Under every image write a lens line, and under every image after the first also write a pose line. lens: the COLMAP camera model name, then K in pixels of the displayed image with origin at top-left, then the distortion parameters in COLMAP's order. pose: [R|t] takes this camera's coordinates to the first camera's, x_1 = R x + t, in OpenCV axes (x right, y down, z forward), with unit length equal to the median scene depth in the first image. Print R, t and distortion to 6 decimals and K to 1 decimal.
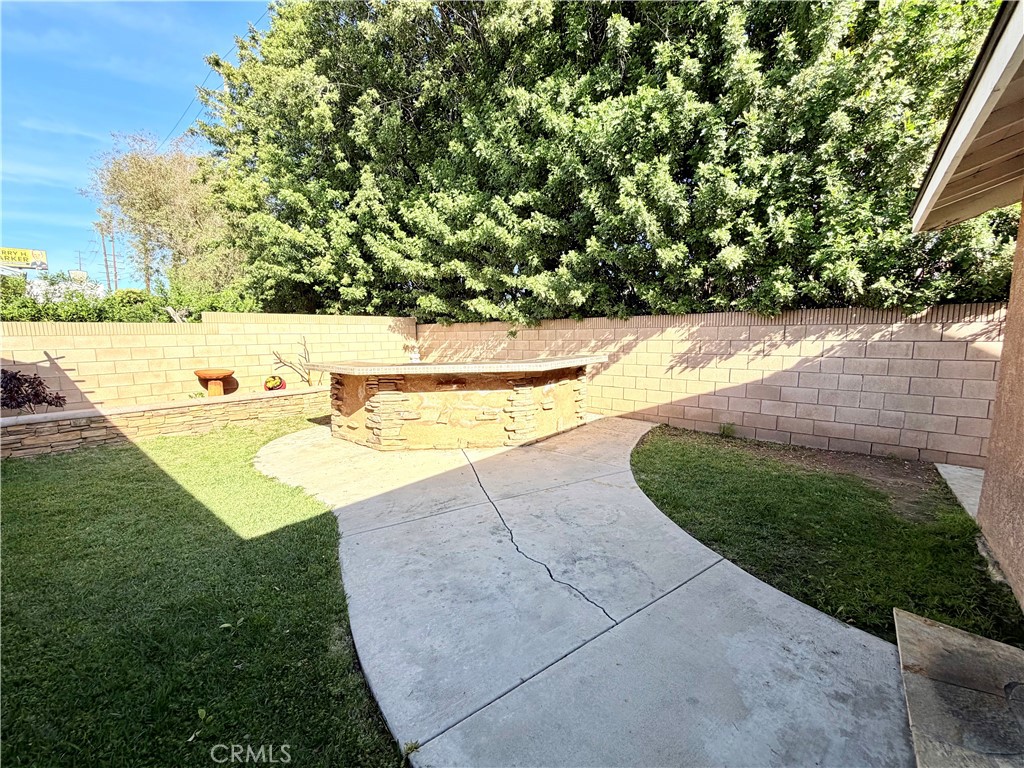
lens RADIAL K [[404.9, 0, 518.0], [0, 404.9, 379.6], [0, 0, 1]] dist [-0.001023, -0.000805]
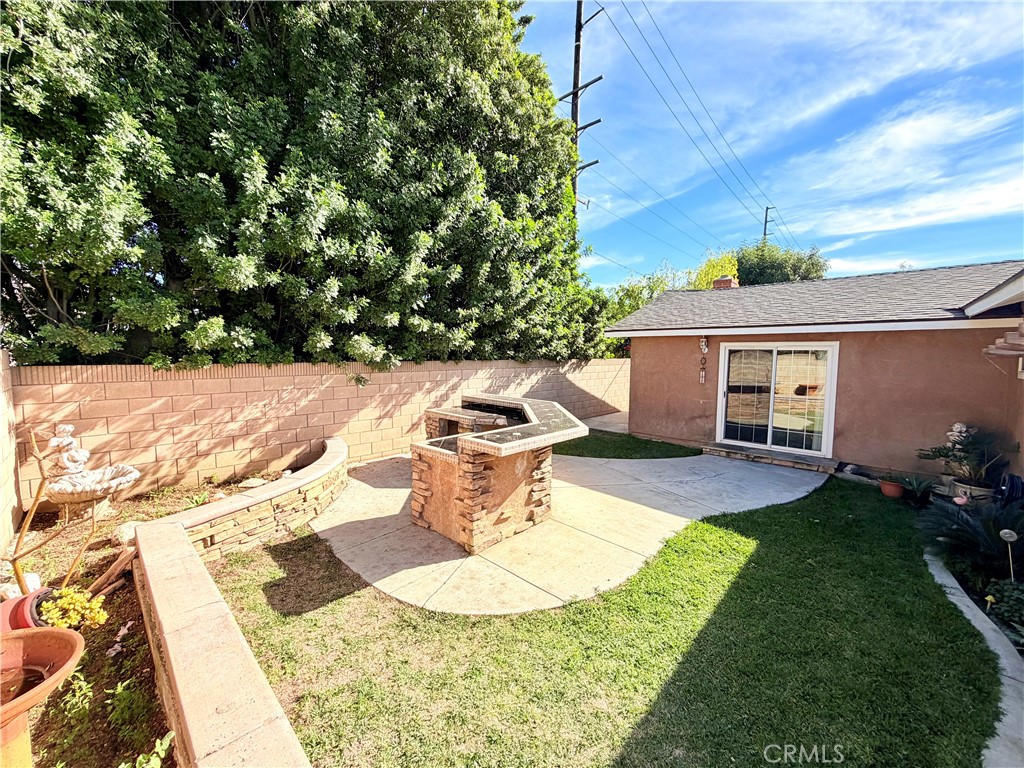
lens RADIAL K [[404.9, 0, 517.8], [0, 404.9, 386.4], [0, 0, 1]] dist [-0.001023, -0.000805]
pose [[0.054239, -0.056921, 0.996904, -1.174474], [0.117776, 0.991770, 0.050219, -0.153530], [-0.991558, 0.114688, 0.060496, 0.966929]]
